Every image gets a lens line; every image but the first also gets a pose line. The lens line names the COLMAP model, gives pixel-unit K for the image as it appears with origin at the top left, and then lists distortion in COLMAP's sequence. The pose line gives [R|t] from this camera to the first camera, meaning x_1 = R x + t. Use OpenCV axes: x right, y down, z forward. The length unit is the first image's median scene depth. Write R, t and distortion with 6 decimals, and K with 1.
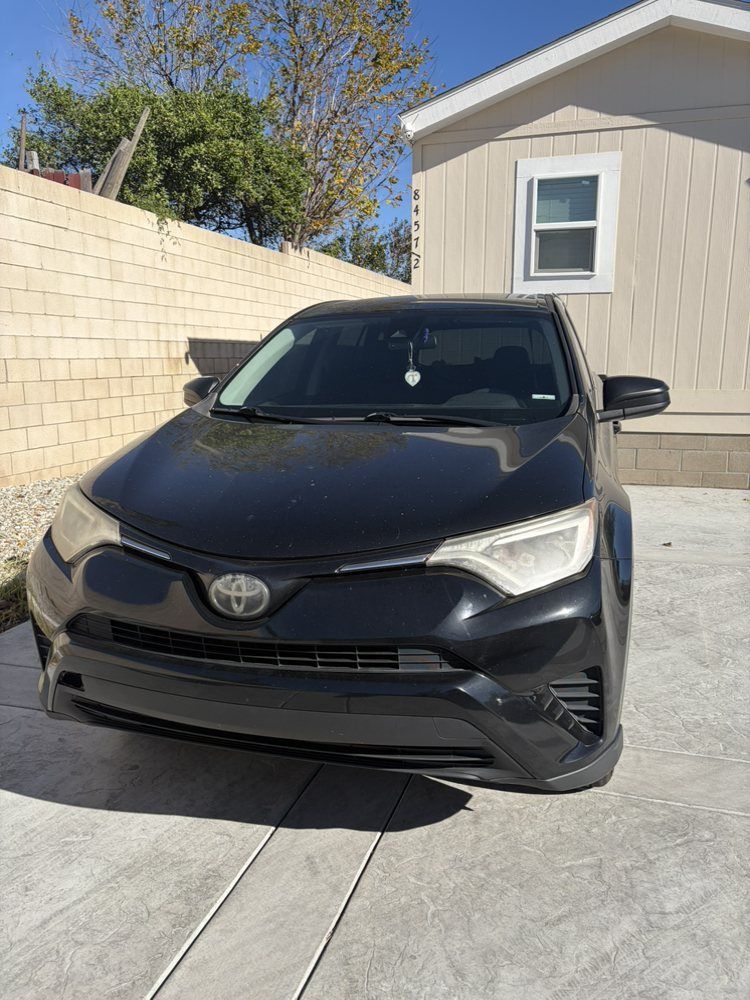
lens RADIAL K [[755.4, 0, 375.0], [0, 755.4, 500.0], [0, 0, 1]] dist [-0.000972, -0.004133]
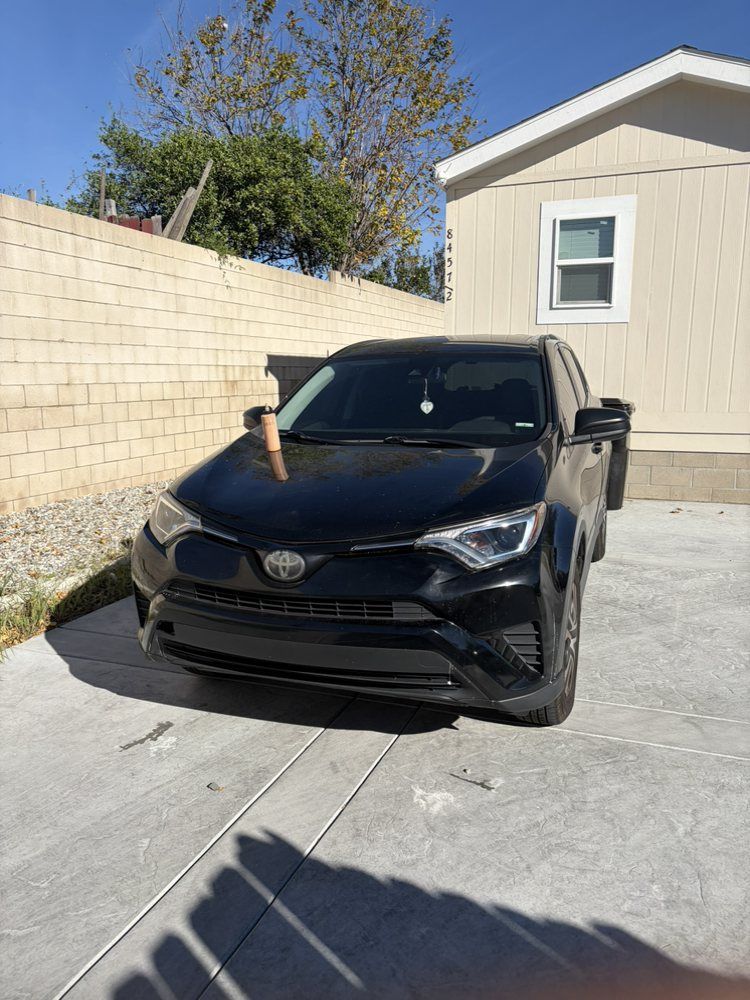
lens RADIAL K [[764.7, 0, 371.1], [0, 764.7, 513.8], [0, 0, 1]] dist [0.001793, -0.000607]
pose [[0.997534, 0.012708, -0.069022, 0.044991], [-0.012864, 0.999916, -0.001814, 0.014903], [0.068993, 0.002697, 0.997614, -0.237058]]
